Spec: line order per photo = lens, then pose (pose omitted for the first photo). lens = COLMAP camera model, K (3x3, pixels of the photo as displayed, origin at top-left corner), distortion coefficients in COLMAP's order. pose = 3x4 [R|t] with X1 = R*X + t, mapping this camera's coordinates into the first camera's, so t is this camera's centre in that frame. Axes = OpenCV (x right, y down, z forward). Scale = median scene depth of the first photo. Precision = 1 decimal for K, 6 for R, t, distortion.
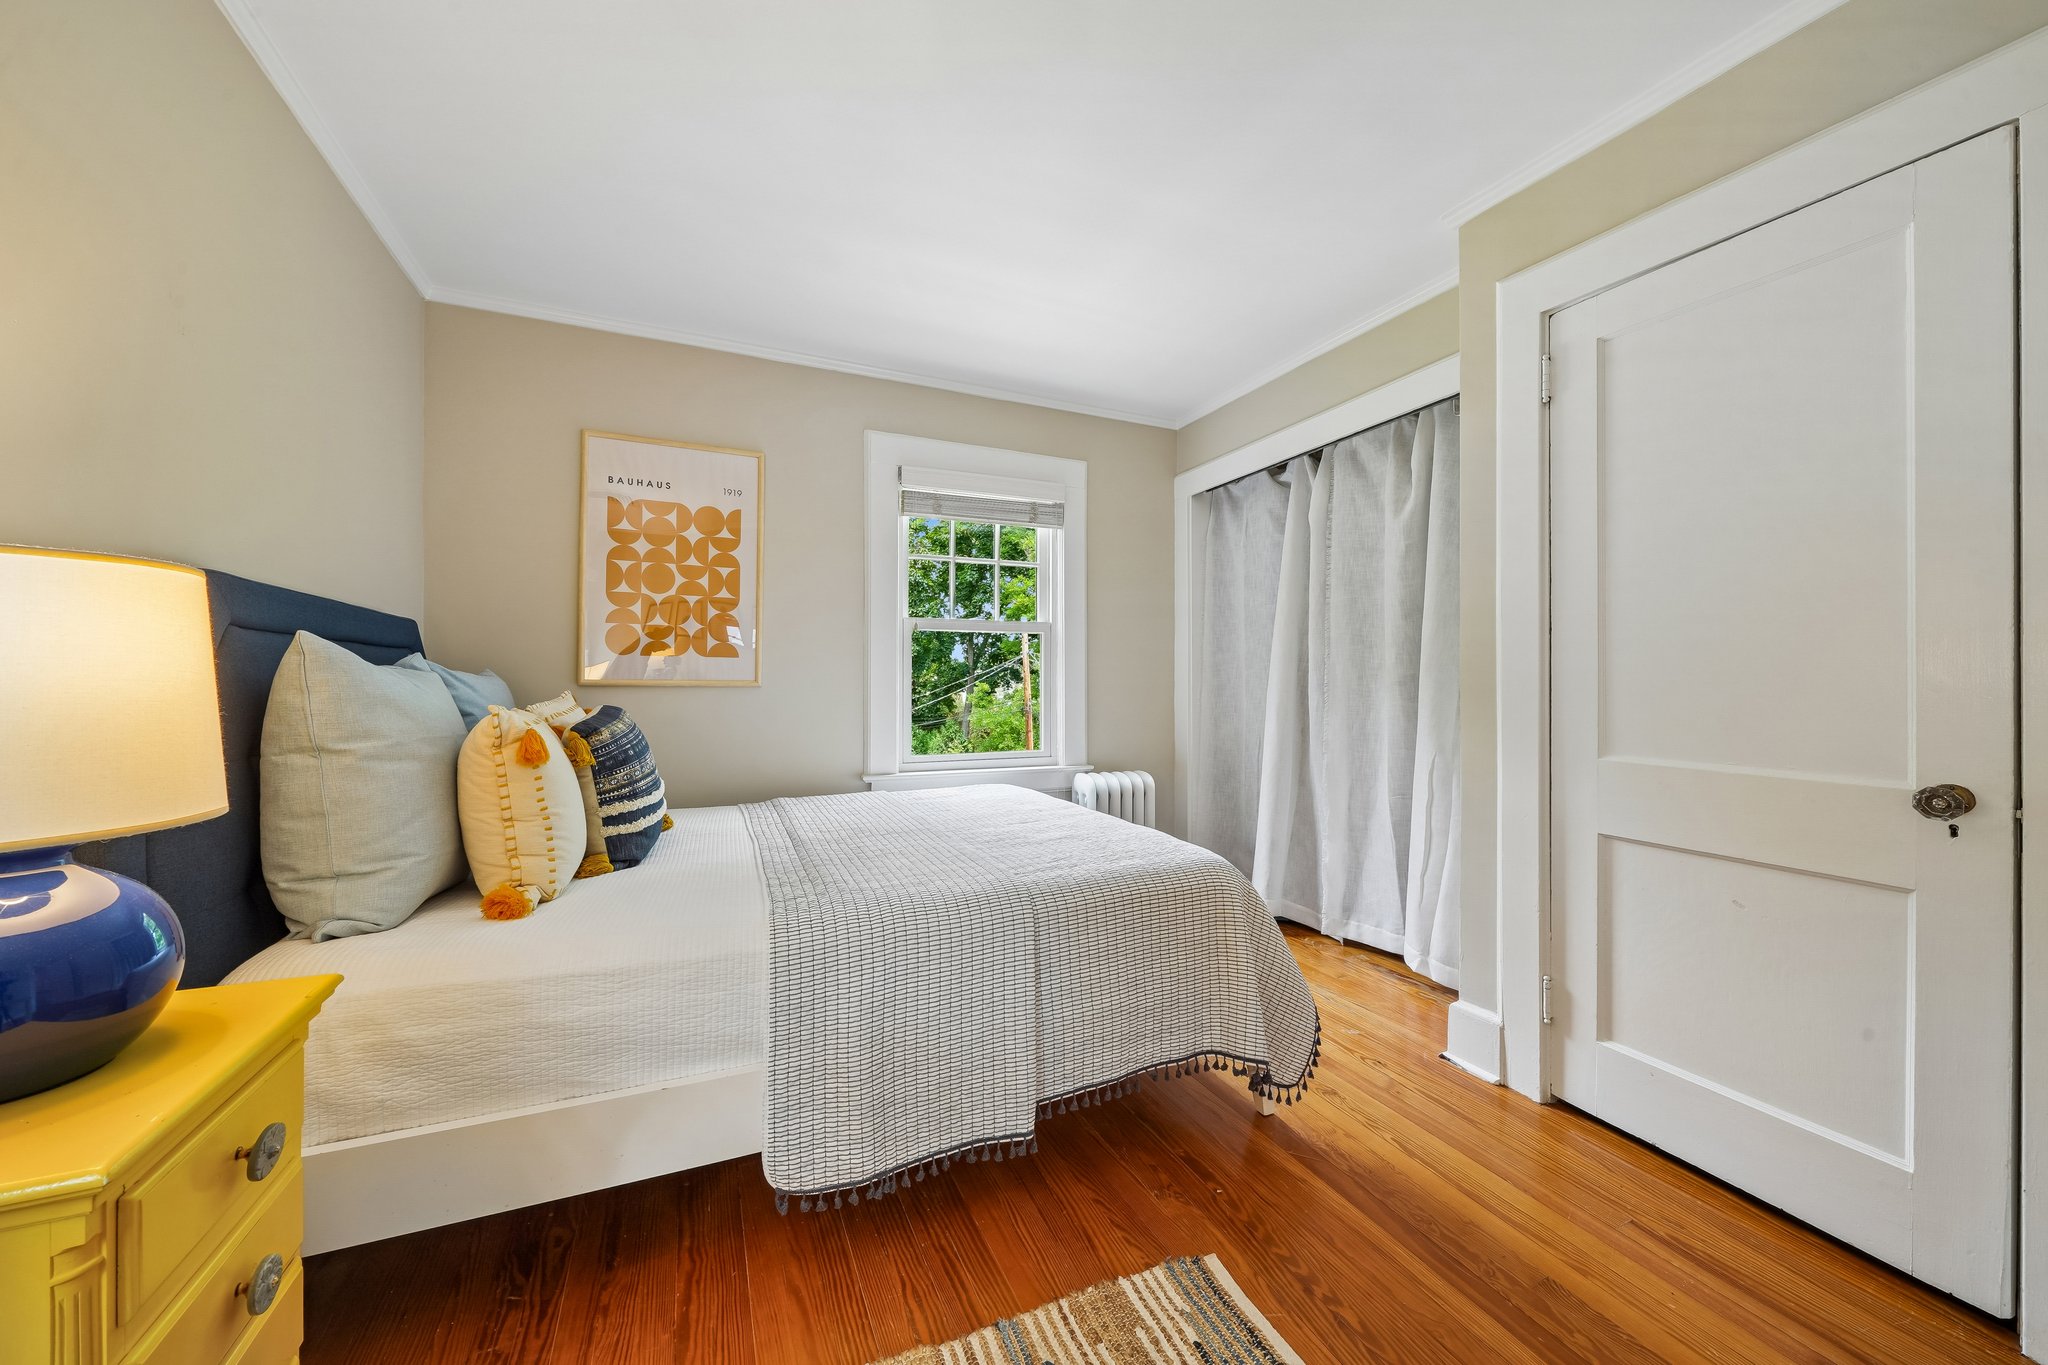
lens RADIAL K [[713.4, 0, 1019.9], [0, 713.4, 682.1], [0, 0, 1]] dist [-0.008654, 0.000510]
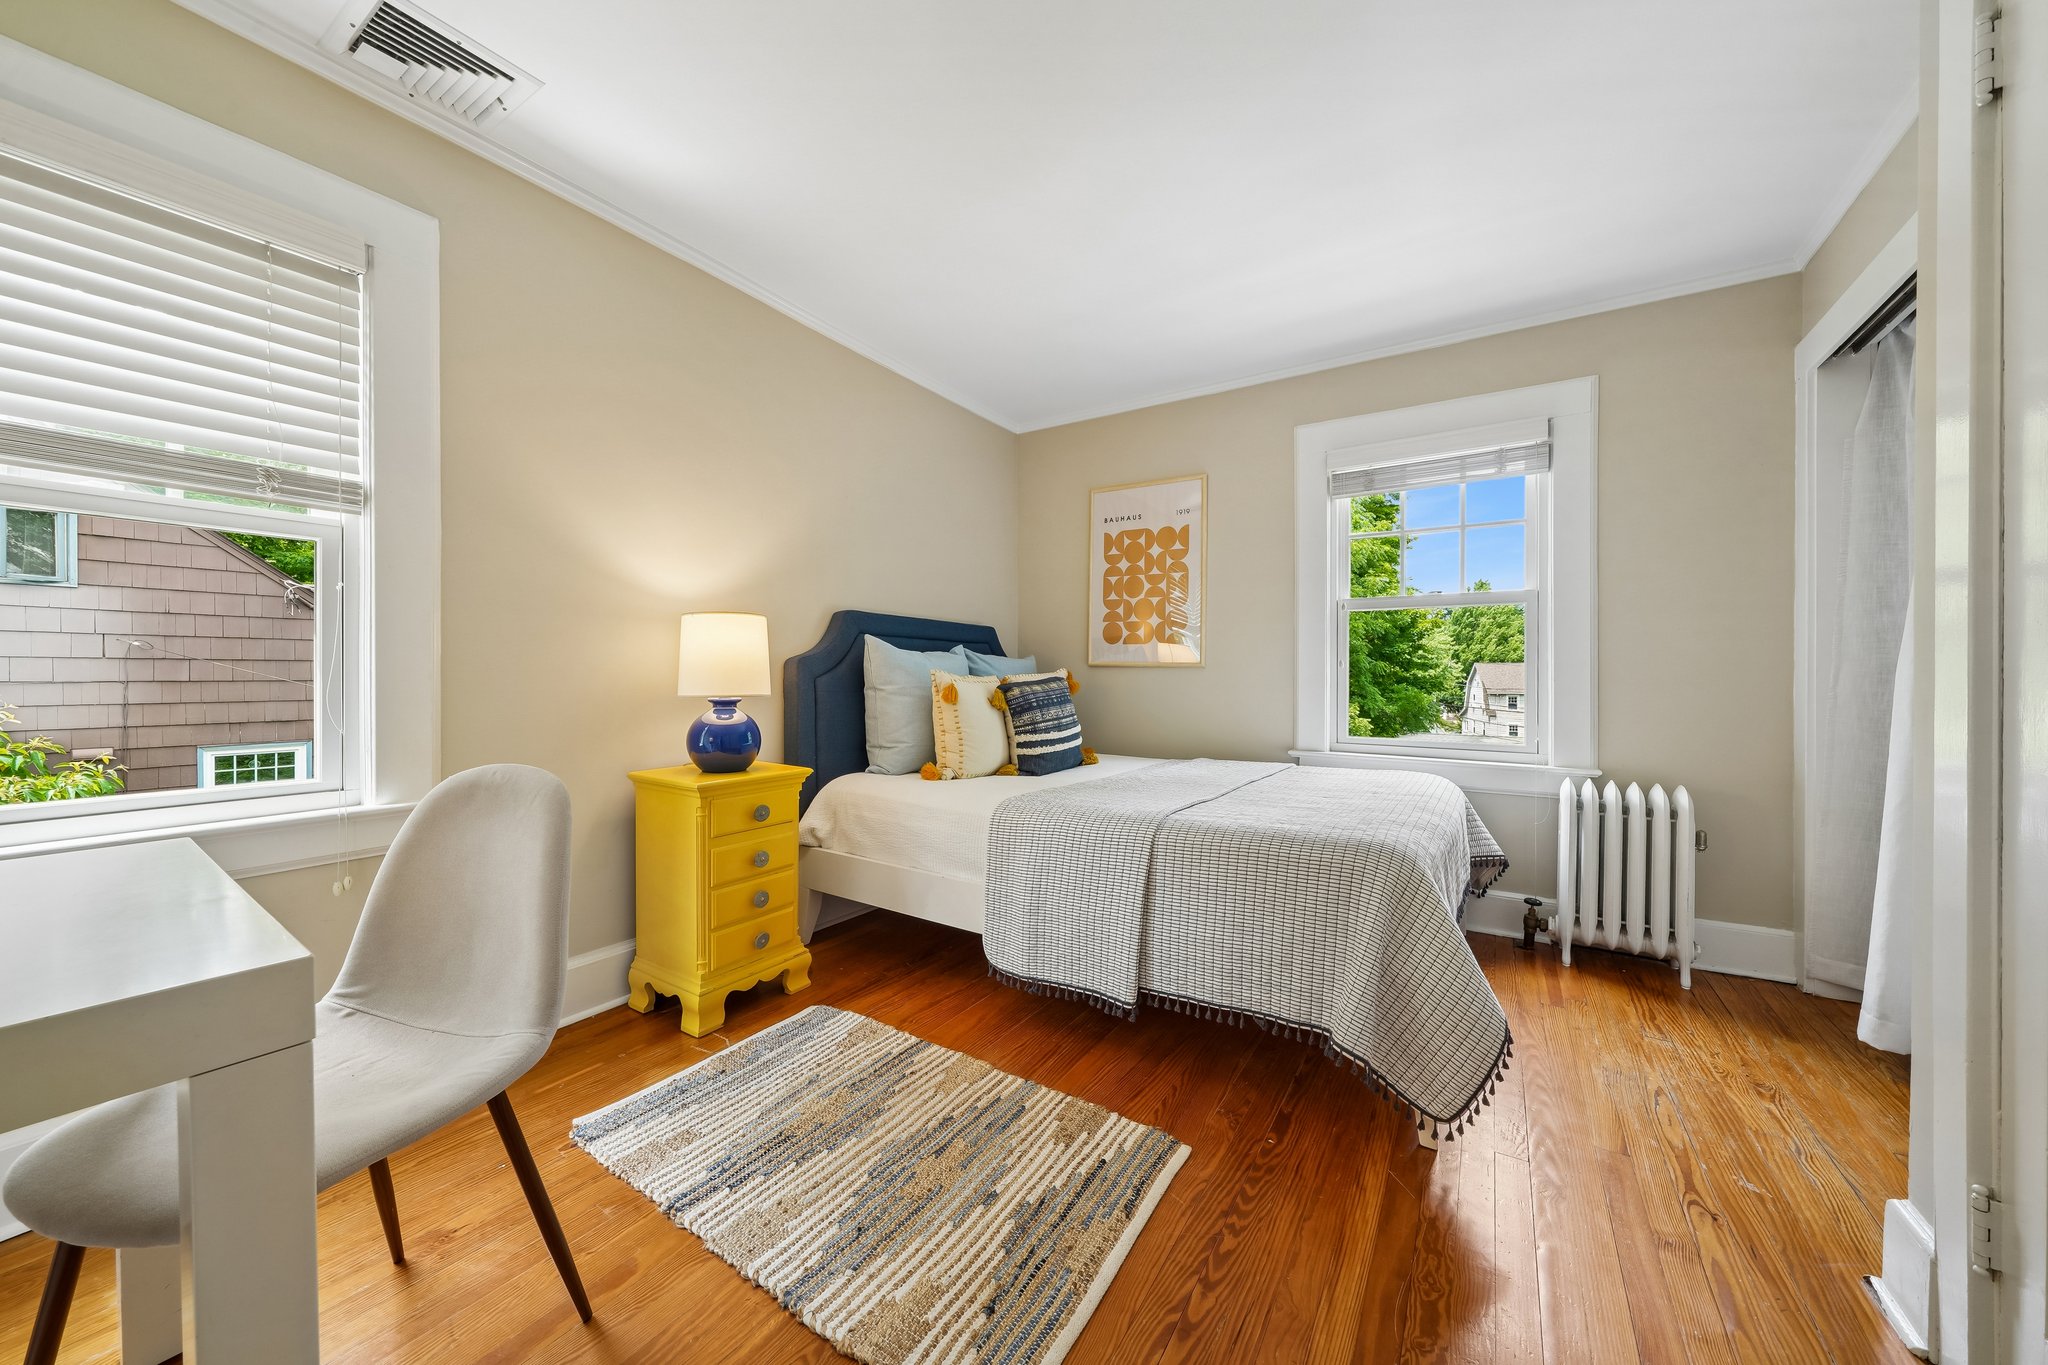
lens RADIAL K [[713.4, 0, 1019.6], [0, 713.4, 682.0], [0, 0, 1]] dist [-0.008654, 0.000510]
pose [[0.549715, 0.011288, -0.835276, 0.521474], [-0.004525, 0.999934, 0.010535, 0.023029], [0.835340, -0.002012, 0.549730, 0.071788]]
